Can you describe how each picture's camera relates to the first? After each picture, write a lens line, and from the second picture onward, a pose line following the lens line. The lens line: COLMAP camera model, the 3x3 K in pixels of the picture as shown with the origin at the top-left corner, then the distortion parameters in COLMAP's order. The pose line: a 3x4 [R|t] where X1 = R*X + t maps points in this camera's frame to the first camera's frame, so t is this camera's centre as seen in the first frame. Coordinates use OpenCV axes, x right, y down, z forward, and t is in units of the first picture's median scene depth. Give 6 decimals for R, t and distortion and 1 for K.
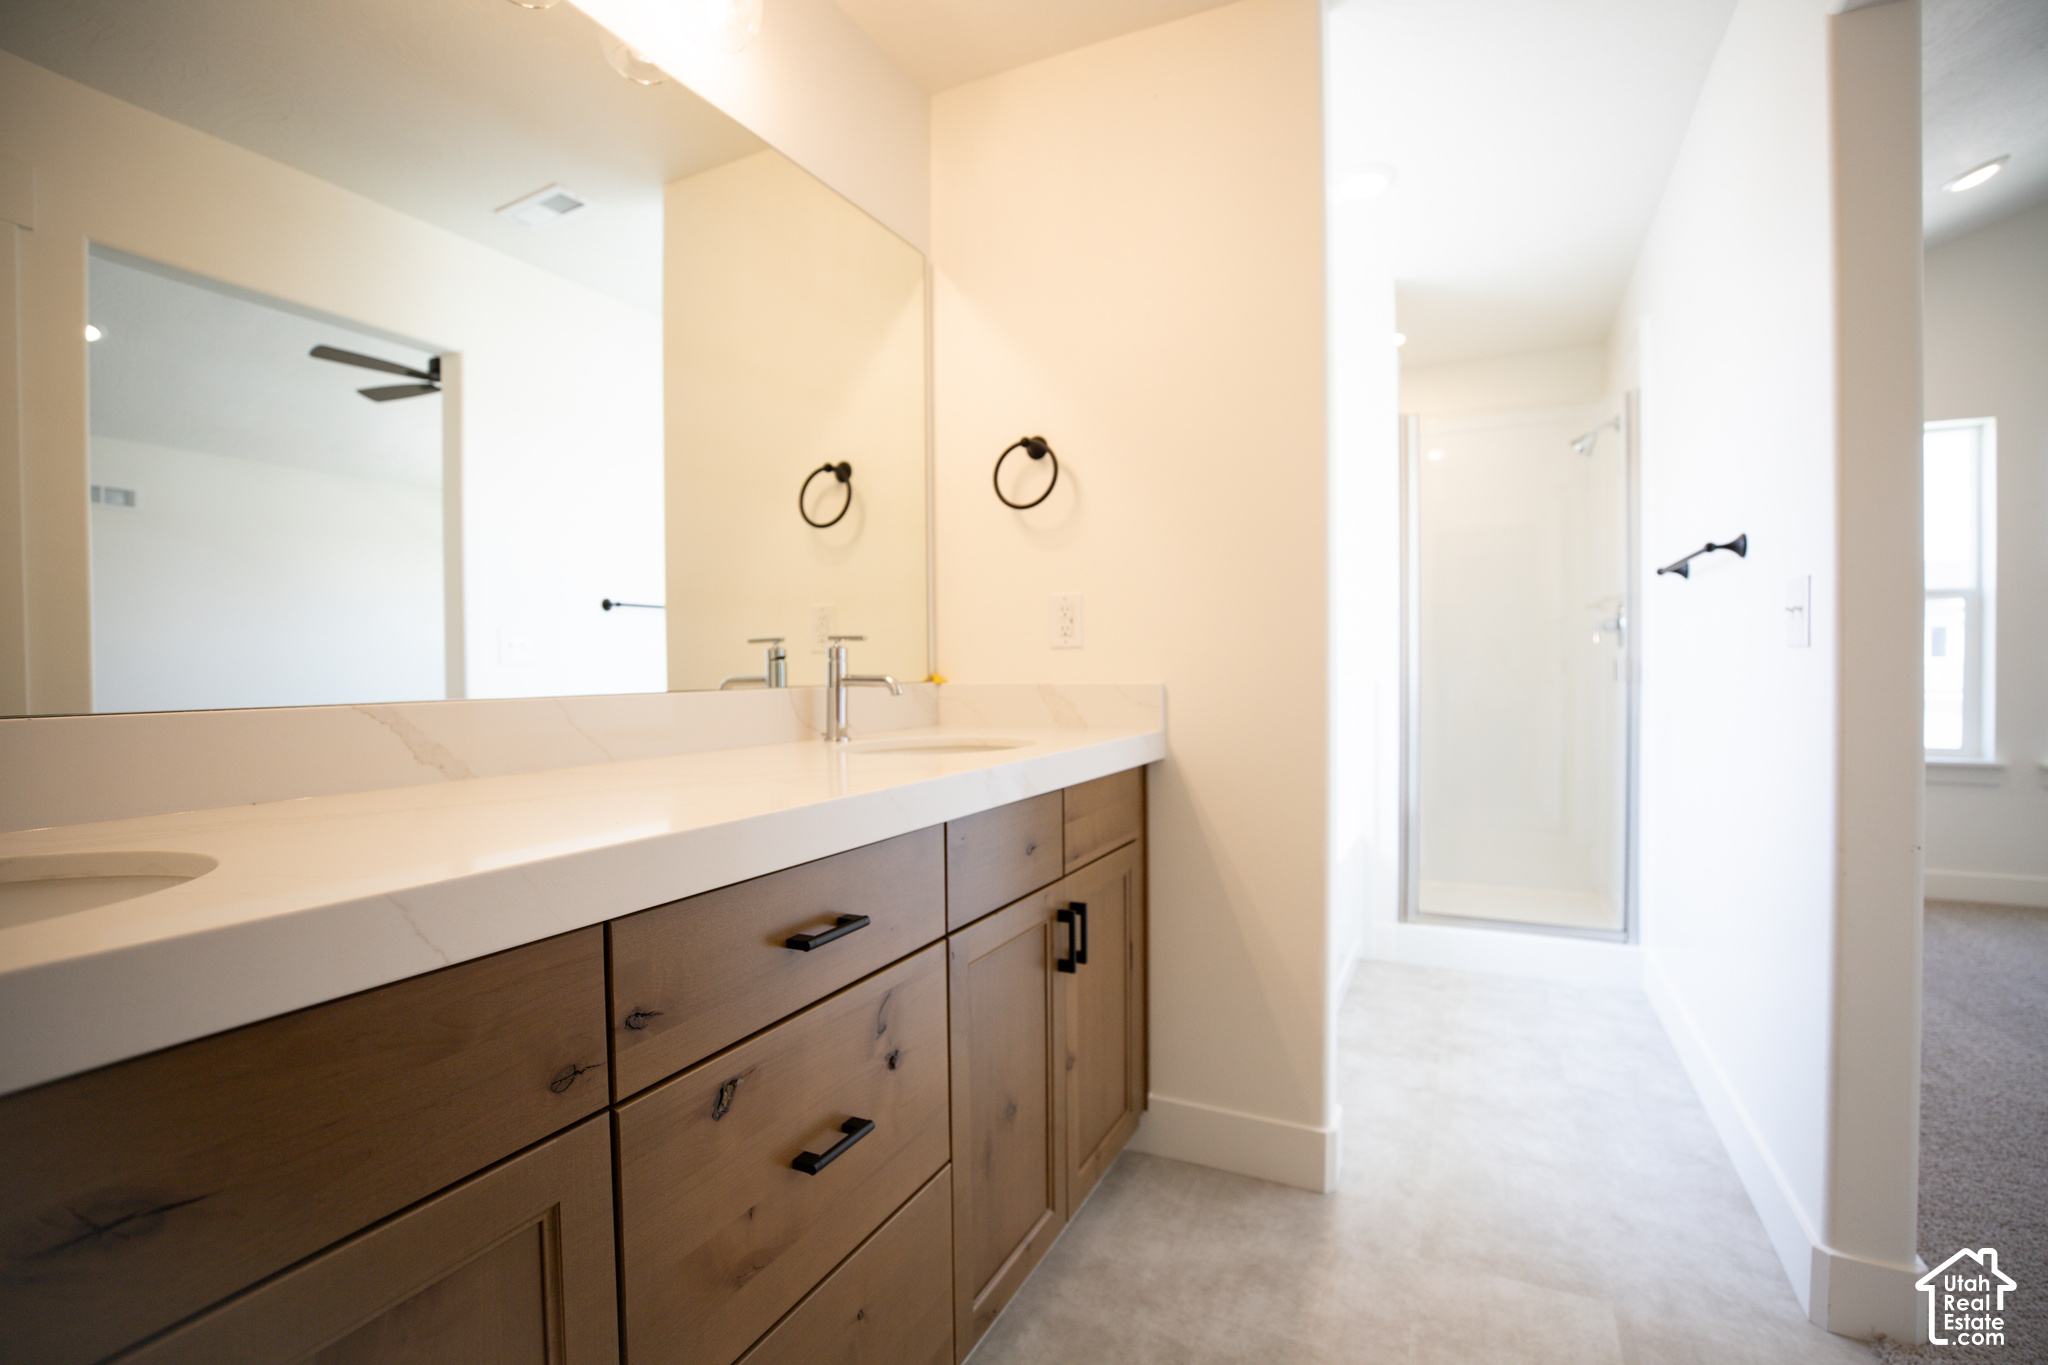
lens RADIAL K [[921.1, 0, 1024.0], [0, 921.1, 682.5], [0, 0, 1]] dist [-0.020856, 0.001441]
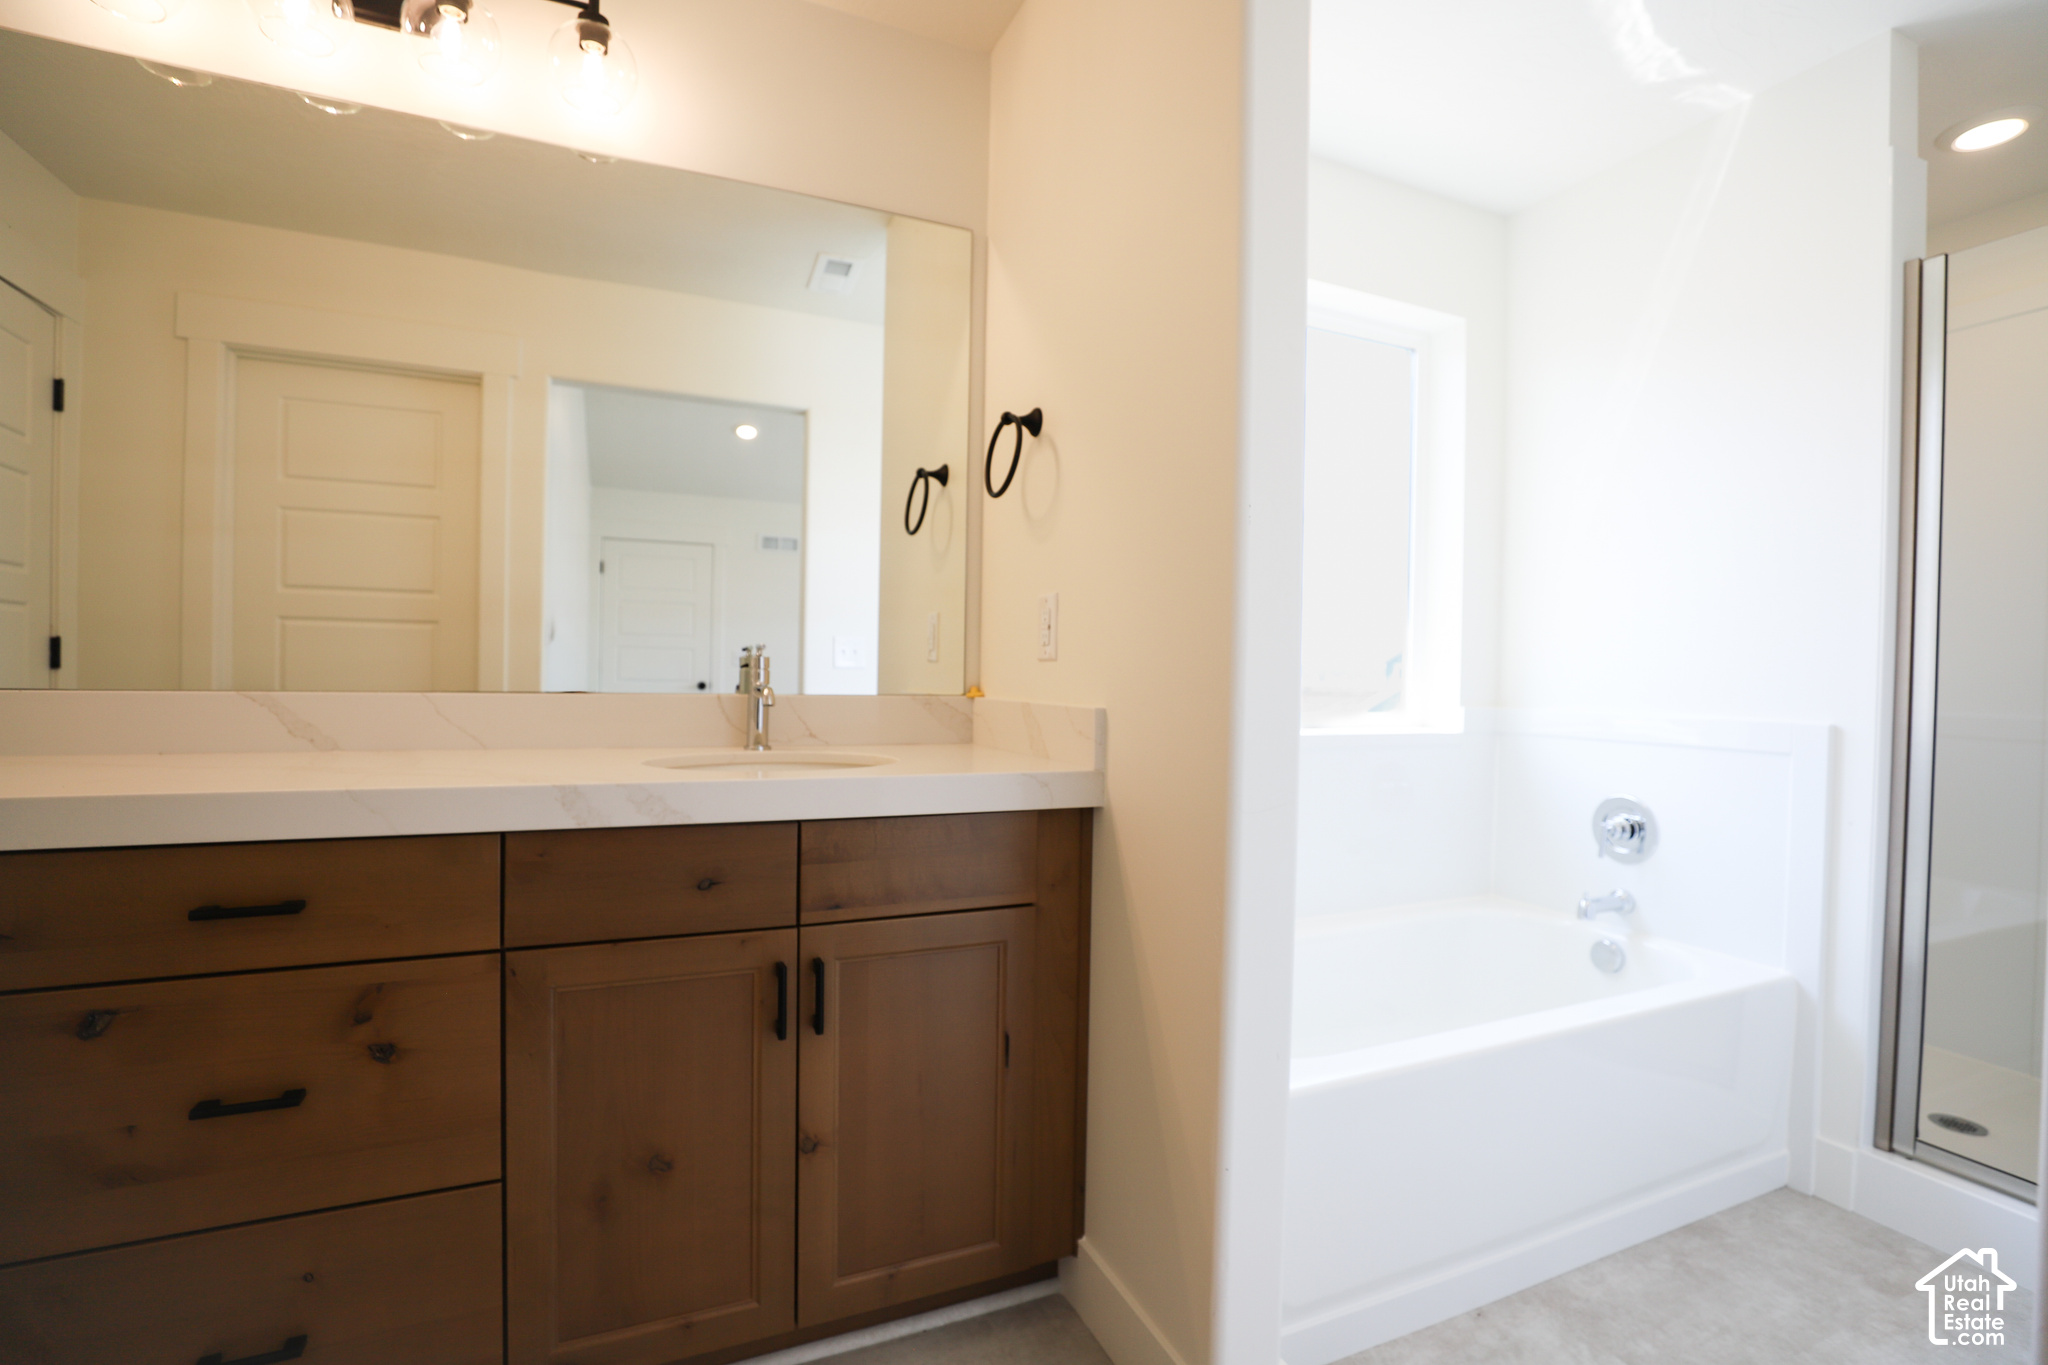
lens RADIAL K [[921.1, 0, 1024.0], [0, 921.1, 682.5], [0, 0, 1]] dist [-0.020856, 0.001441]
pose [[0.765382, 0.031342, -0.642813, 0.598536], [-0.037401, 0.999292, 0.004190, -0.021928], [0.642489, 0.020835, 0.766012, 0.378655]]
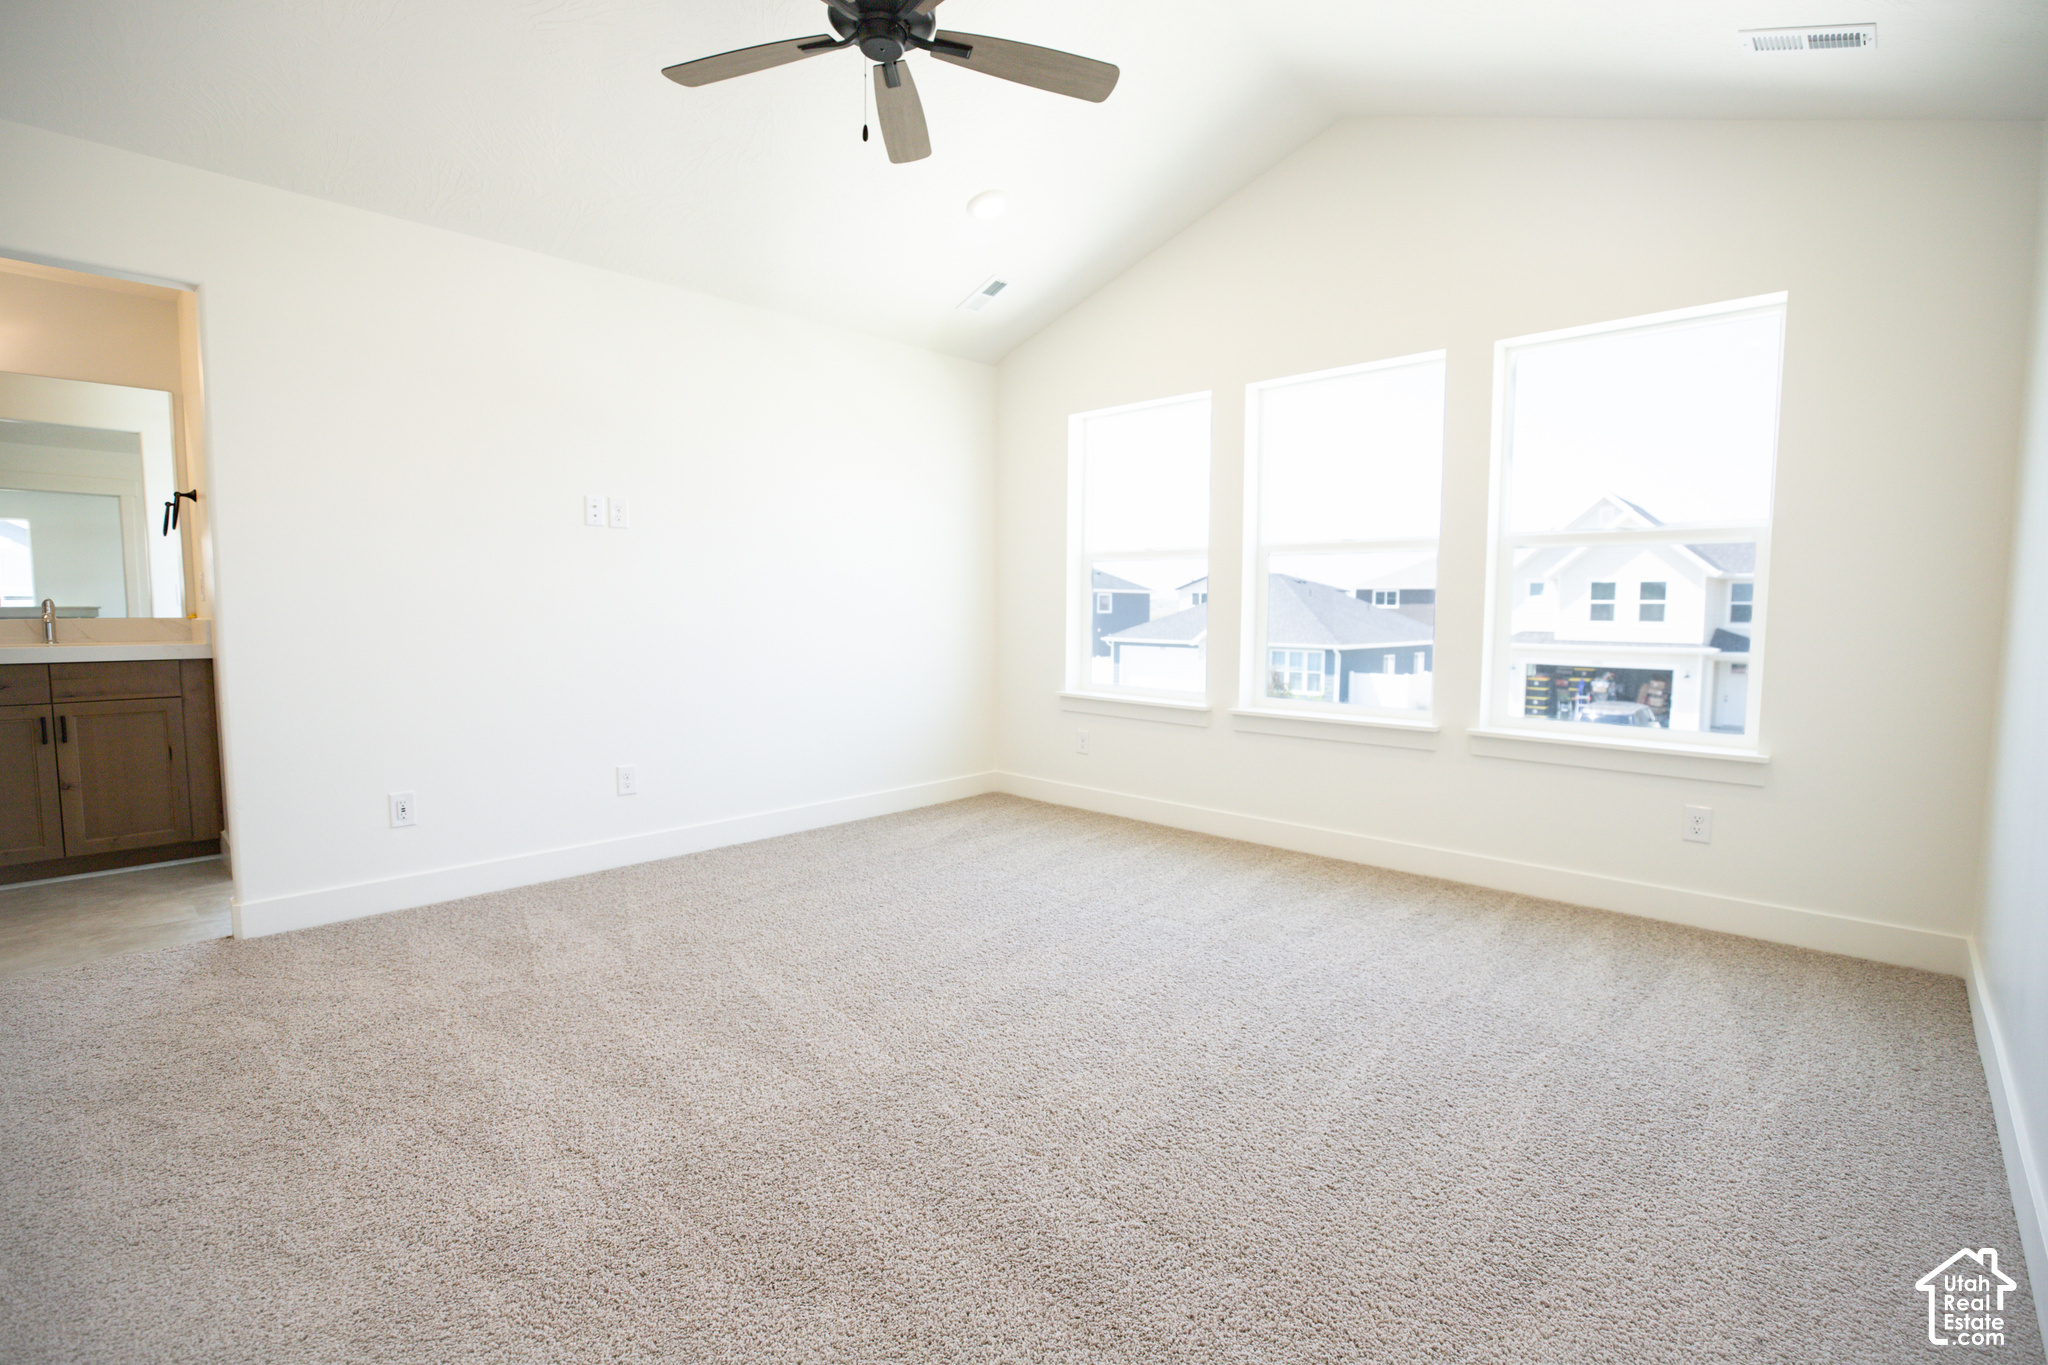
lens RADIAL K [[921.1, 0, 1024.0], [0, 921.1, 682.5], [0, 0, 1]] dist [-0.020856, 0.001441]
pose [[0.955031, 0.034992, -0.294435, 2.378789], [-0.016816, 0.997806, 0.064041, -0.017824], [0.296030, -0.056210, 0.953523, -0.320126]]
